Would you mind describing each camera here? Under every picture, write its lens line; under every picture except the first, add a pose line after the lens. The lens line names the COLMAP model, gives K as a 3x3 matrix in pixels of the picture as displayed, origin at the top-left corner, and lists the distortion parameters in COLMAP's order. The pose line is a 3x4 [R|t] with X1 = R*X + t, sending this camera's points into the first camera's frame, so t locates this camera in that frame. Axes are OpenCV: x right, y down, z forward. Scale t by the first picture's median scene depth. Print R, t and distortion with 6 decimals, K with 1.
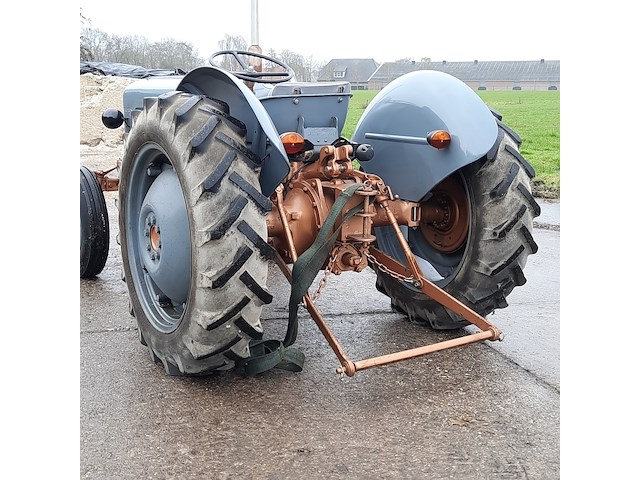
lens RADIAL K [[799.4, 0, 316.9], [0, 799.4, 239.2], [0, 0, 1]] dist [0.092209, 0.000000]
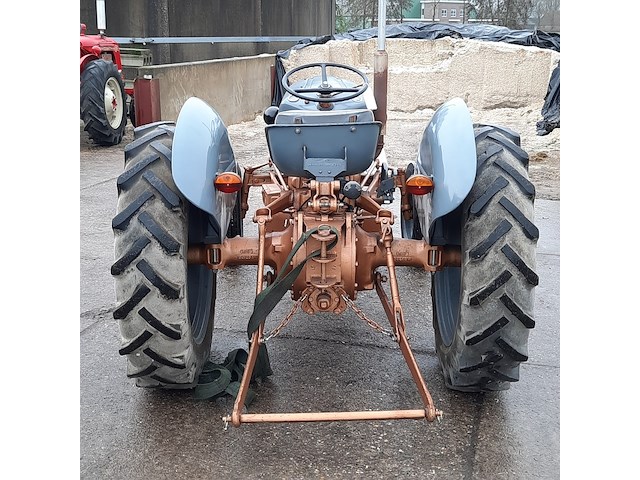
lens RADIAL K [[799.4, 0, 320.0], [0, 799.4, 241.0], [0, 0, 1]] dist [0.092209, 0.000000]
pose [[0.856814, 0.126543, -0.499856, 0.506050], [-0.091851, 0.991370, 0.093531, -0.134712], [0.507379, -0.034226, 0.861043, 0.175725]]
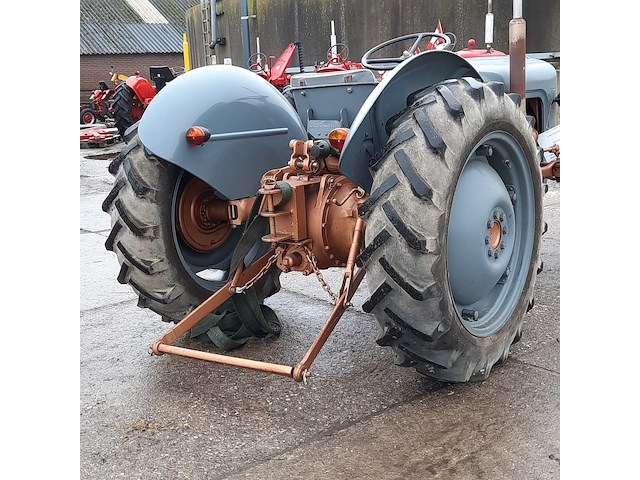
lens RADIAL K [[799.4, 0, 319.2], [0, 799.4, 240.2], [0, 0, 1]] dist [0.092209, 0.000000]
pose [[0.390720, 0.160522, -0.906405, 0.918625], [-0.117706, 0.985307, 0.123756, -0.120005], [0.912953, 0.058336, 0.403874, 0.638371]]
